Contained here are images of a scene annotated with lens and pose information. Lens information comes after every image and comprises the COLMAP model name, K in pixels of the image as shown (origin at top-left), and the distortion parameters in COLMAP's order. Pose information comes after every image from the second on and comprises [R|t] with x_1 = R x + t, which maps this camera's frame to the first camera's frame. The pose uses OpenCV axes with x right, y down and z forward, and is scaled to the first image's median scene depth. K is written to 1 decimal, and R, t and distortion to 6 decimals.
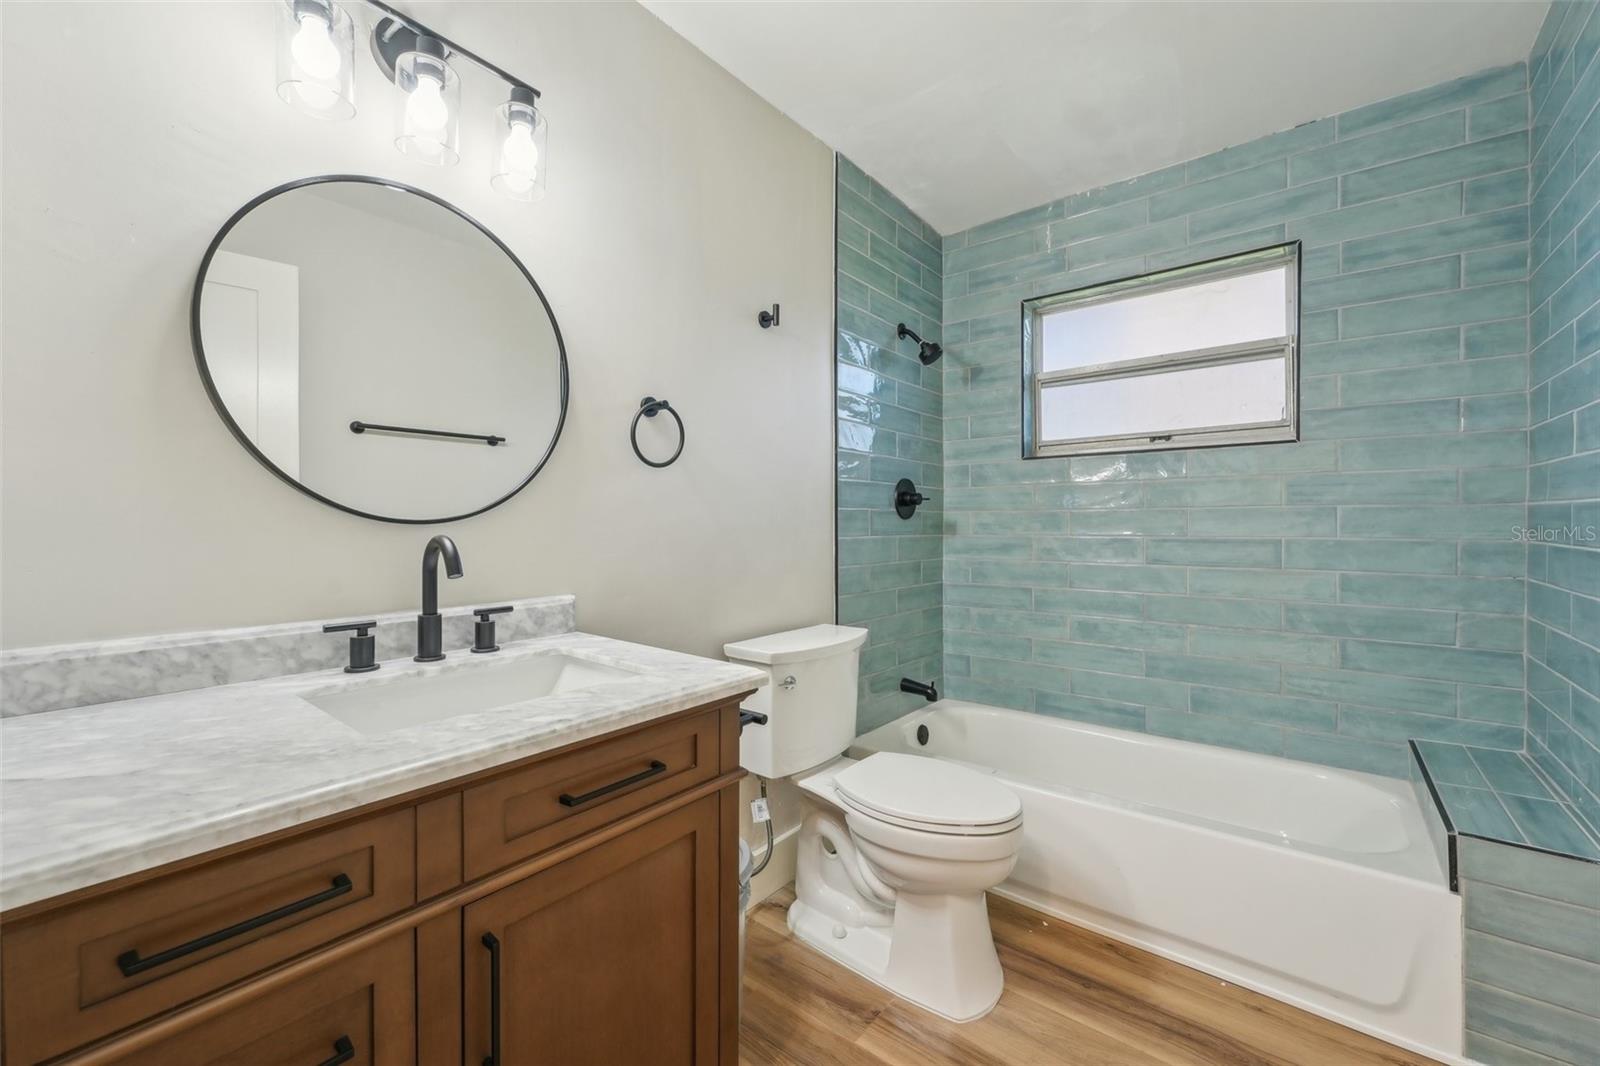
lens RADIAL K [[646.6, 0, 795.1], [0, 646.6, 519.6], [0, 0, 1]] dist [0.003112, 0.000069]
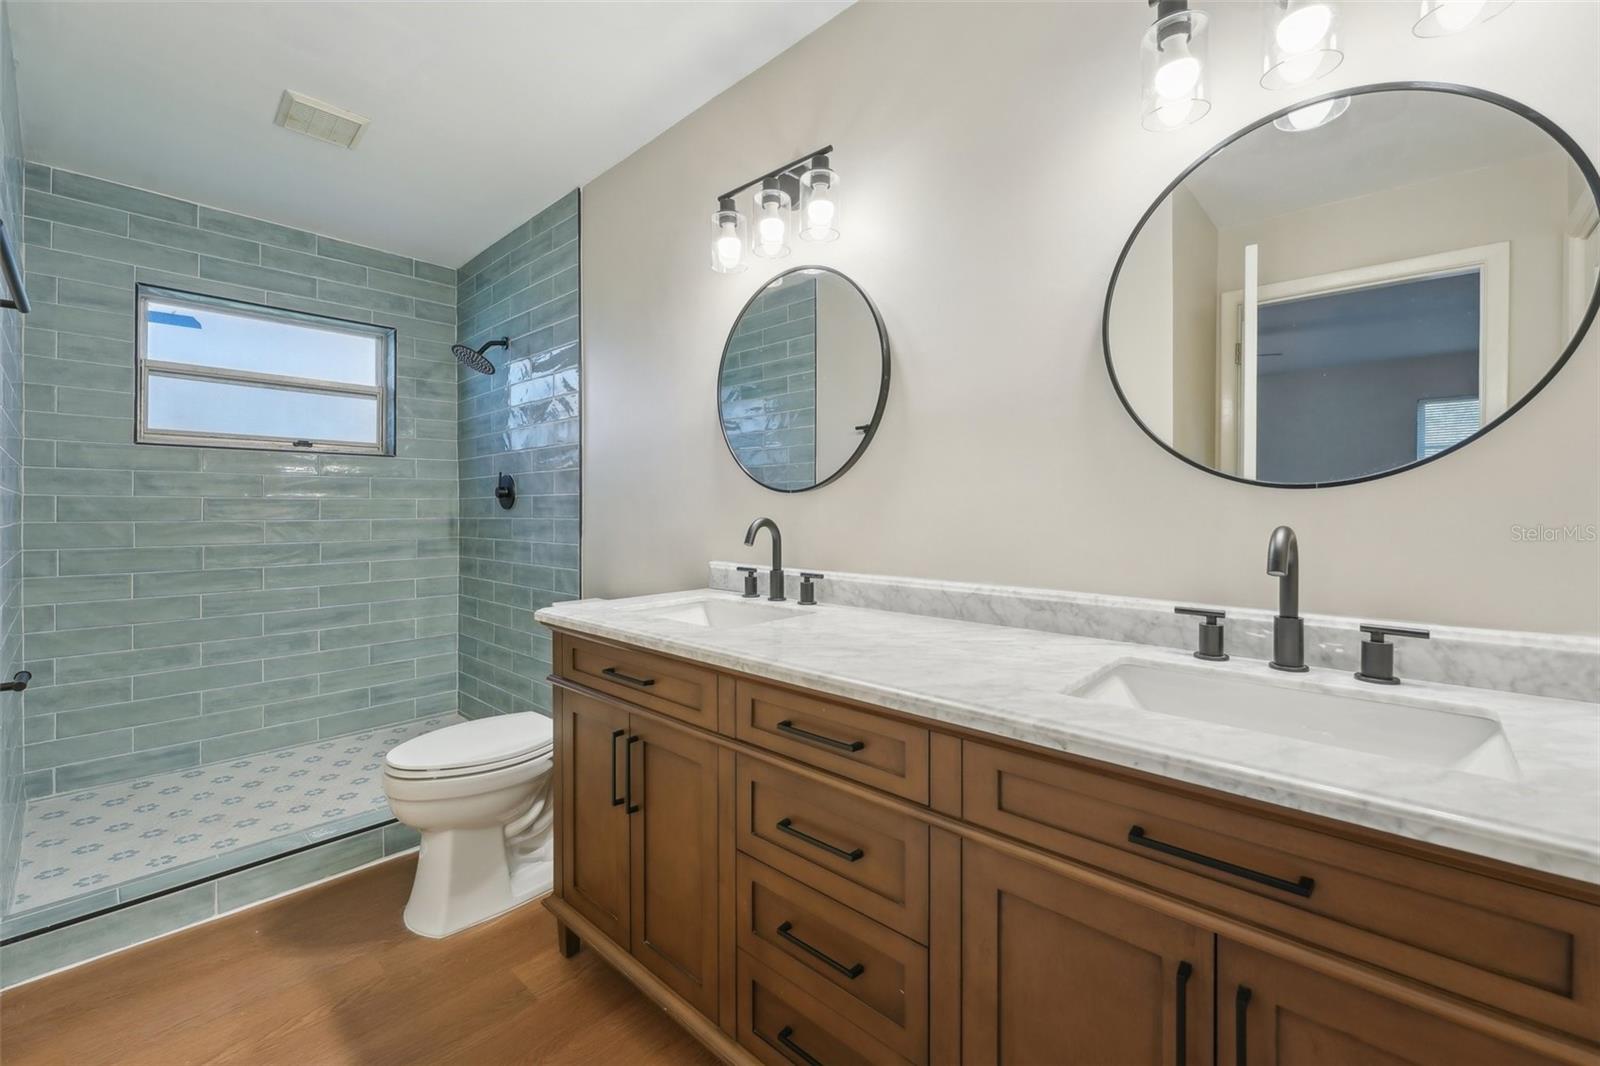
lens RADIAL K [[662.1, 0, 826.8], [0, 662.1, 524.2], [0, 0, 1]] dist [-0.023027, 0.000024]
pose [[-0.031152, 0.026466, -0.999164, 0.379847], [-0.003689, 0.999640, 0.026593, -0.001849], [0.999508, 0.004514, -0.031043, 0.442361]]
